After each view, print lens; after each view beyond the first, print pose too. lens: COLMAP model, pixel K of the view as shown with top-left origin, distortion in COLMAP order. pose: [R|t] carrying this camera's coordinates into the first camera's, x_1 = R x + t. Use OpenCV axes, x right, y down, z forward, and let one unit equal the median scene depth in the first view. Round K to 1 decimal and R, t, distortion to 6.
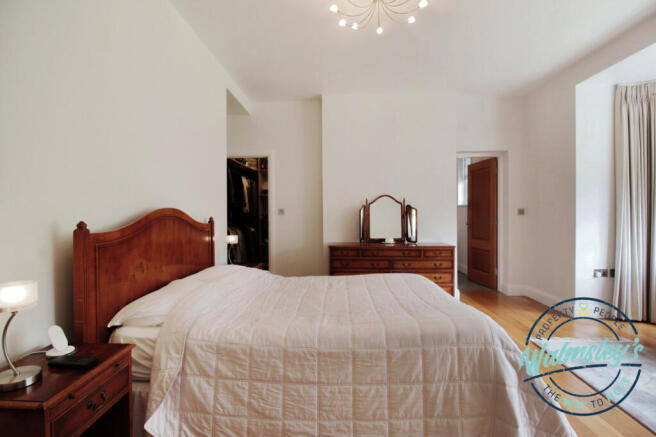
lens RADIAL K [[312.1, 0, 324.9], [0, 312.1, 225.3], [0, 0, 1]] dist [-0.007206, -0.001164]
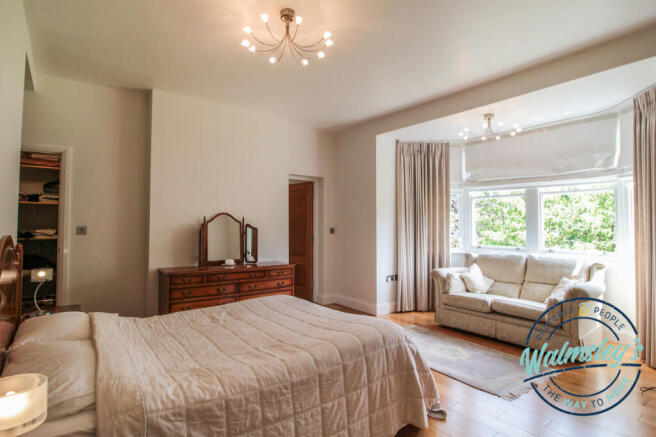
lens RADIAL K [[347.8, 0, 327.2], [0, 347.8, 221.5], [0, 0, 1]] dist [-0.003170, 0.000046]
pose [[0.773973, 0.016711, 0.632998, -0.652458], [0.014216, 0.998941, -0.043755, -0.065901], [-0.633059, 0.042864, 0.772916, 0.034253]]
